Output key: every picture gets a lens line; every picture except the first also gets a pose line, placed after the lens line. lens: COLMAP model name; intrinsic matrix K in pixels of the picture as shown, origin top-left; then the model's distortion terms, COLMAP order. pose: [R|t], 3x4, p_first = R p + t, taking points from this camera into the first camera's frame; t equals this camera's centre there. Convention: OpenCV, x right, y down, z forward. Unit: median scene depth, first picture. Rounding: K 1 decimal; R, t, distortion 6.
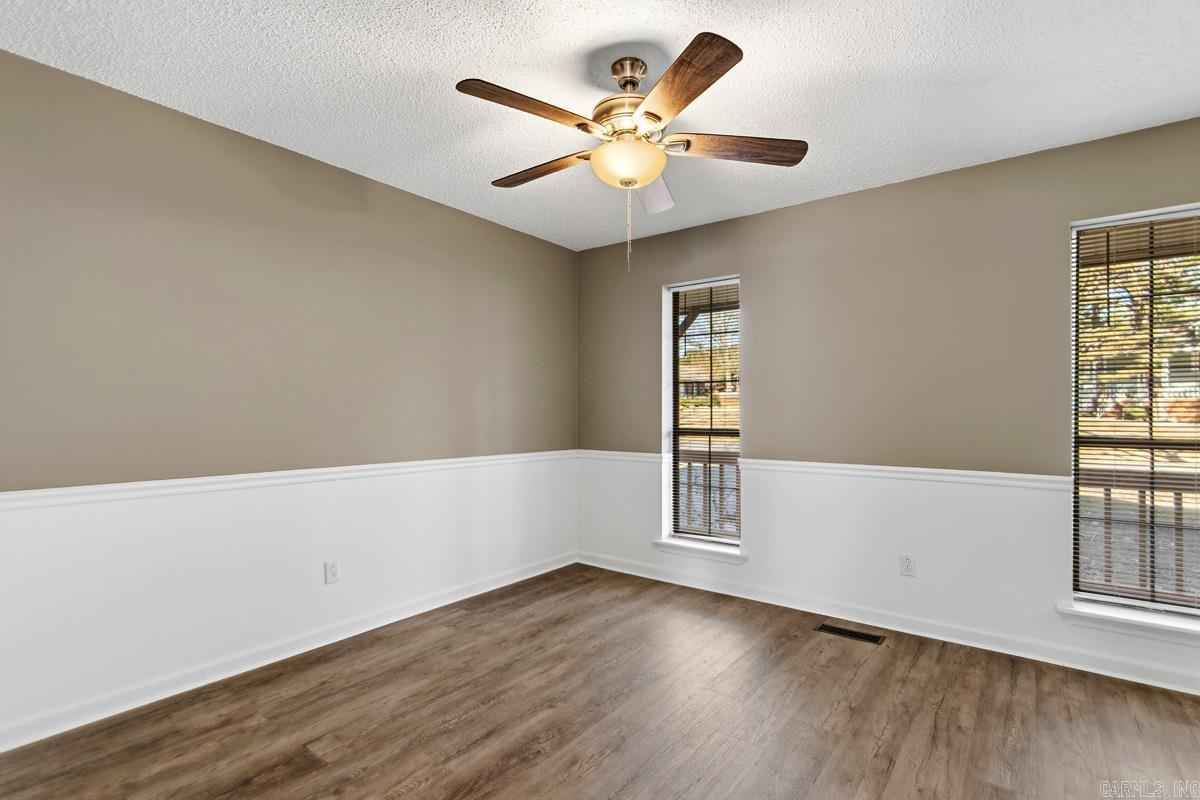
lens RADIAL K [[568.1, 0, 598.1], [0, 568.1, 400.9], [0, 0, 1]] dist [0.013371, -0.010241]
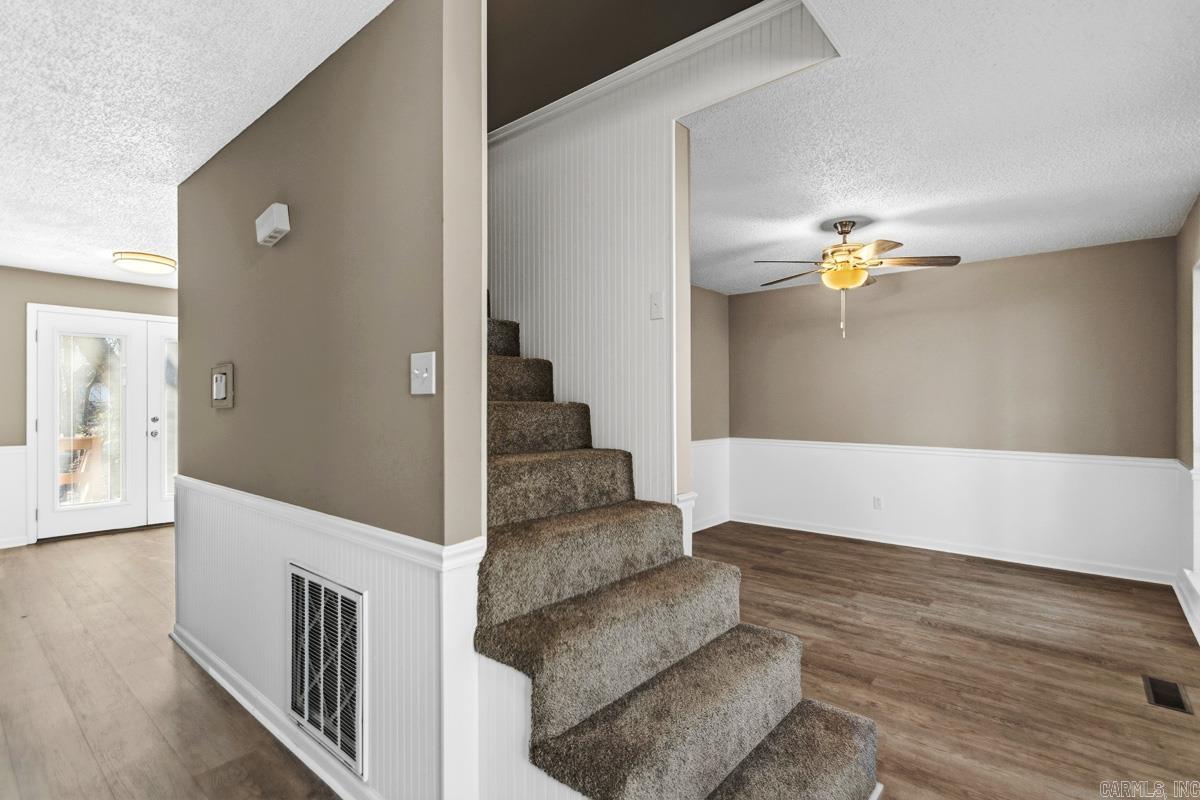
lens RADIAL K [[568.1, 0, 603.1], [0, 568.1, 403.7], [0, 0, 1]] dist [0.013371, -0.010241]
pose [[-0.062493, -0.000750, -0.998045, 1.521428], [0.010991, 0.999939, -0.001439, -0.015046], [0.997985, -0.011060, -0.062481, 0.296796]]
